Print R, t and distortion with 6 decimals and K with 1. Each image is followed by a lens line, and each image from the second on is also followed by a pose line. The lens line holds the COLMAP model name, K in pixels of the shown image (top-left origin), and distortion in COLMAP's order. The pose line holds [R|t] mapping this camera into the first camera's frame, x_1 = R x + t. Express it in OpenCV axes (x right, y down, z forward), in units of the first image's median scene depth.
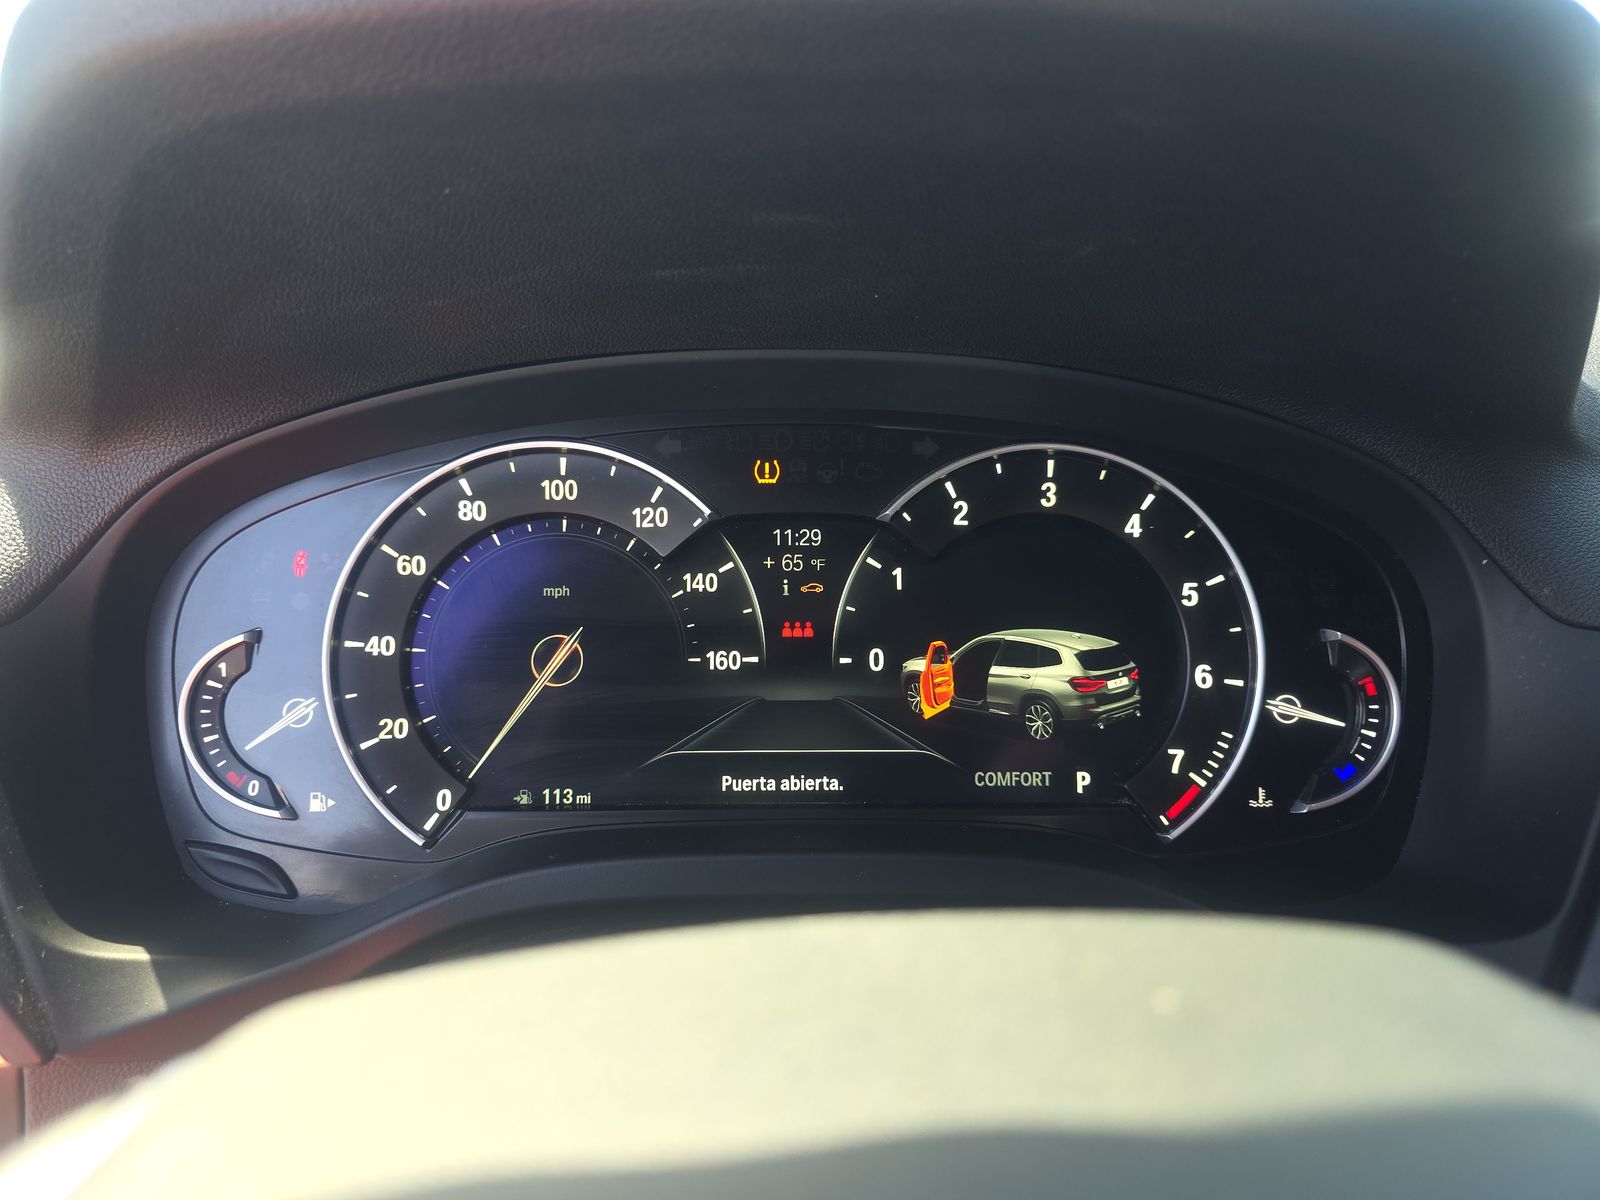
lens RADIAL K [[1150.4, 0, 790.0], [0, 1150.4, 589.5], [0, 0, 1]] dist [0.048632, -0.045836]
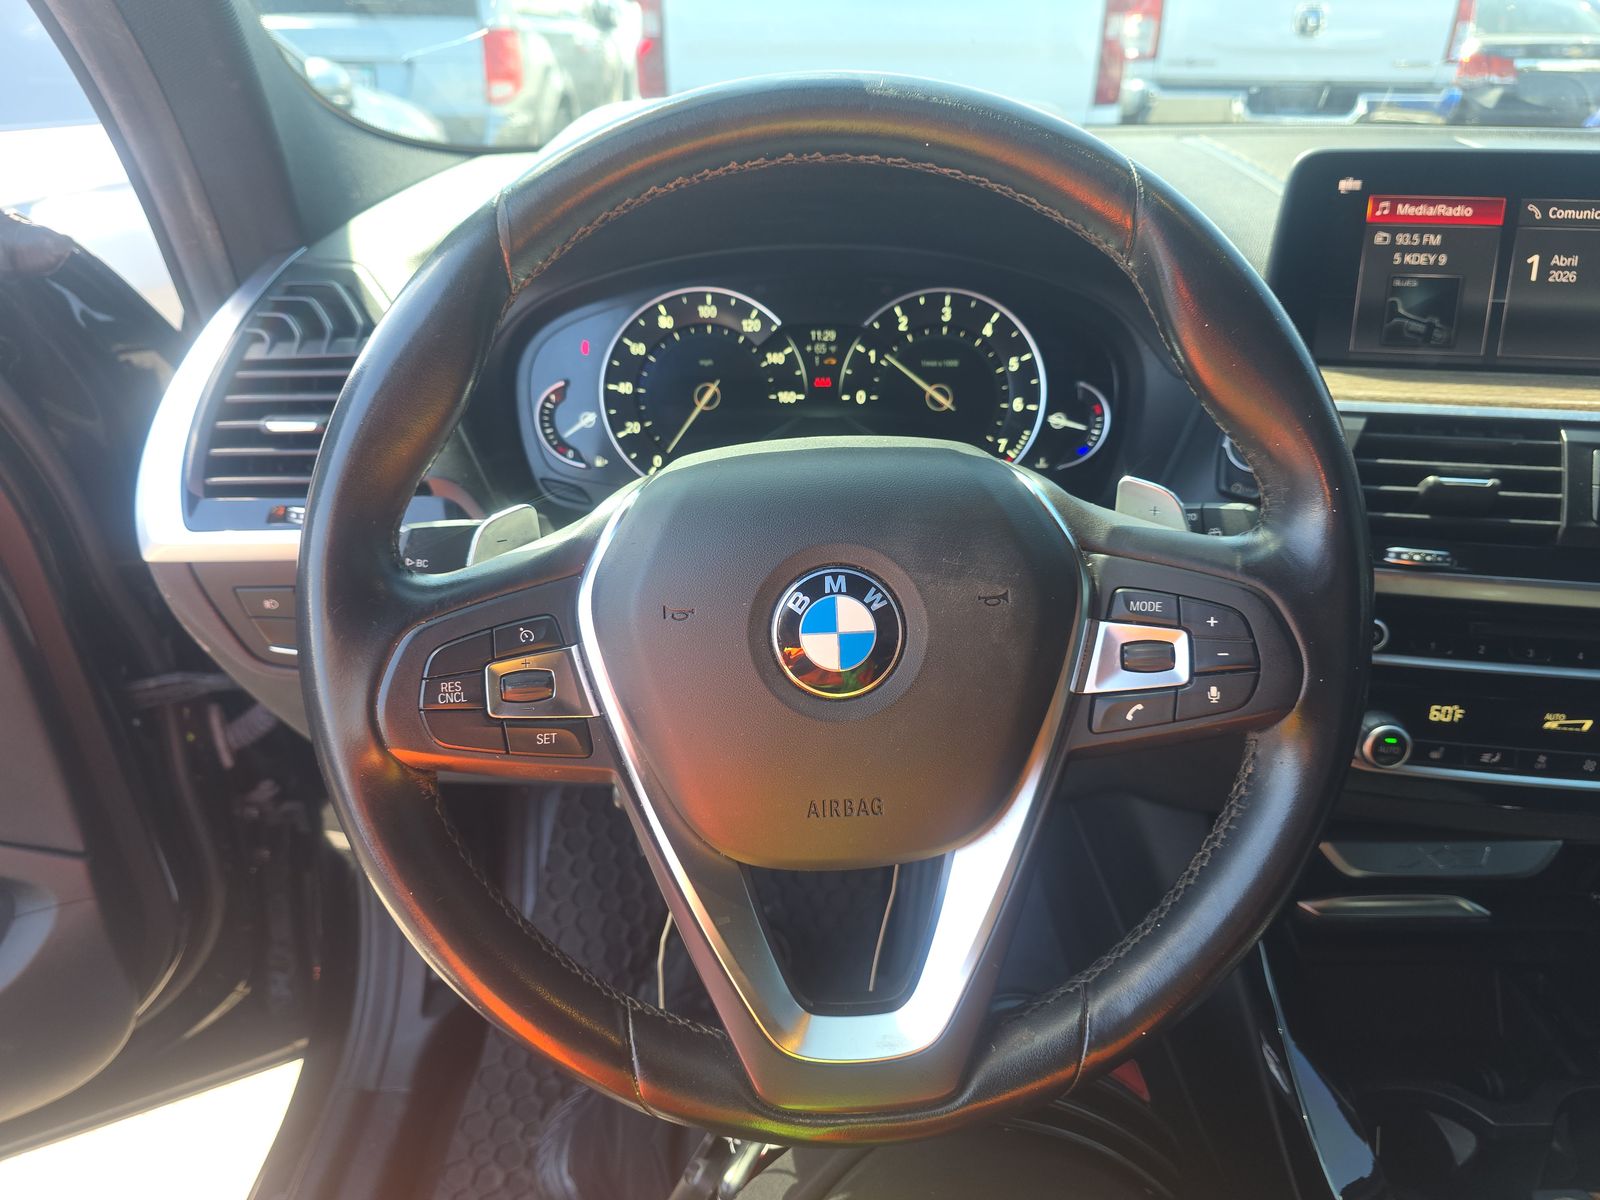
lens RADIAL K [[1150.4, 0, 805.7], [0, 1150.4, 598.0], [0, 0, 1]] dist [0.048632, -0.045836]
pose [[0.998182, 0.014432, -0.058525, 0.103657], [-0.003506, 0.983172, 0.182647, 0.039162], [0.060177, -0.182110, 0.981435, -1.107275]]
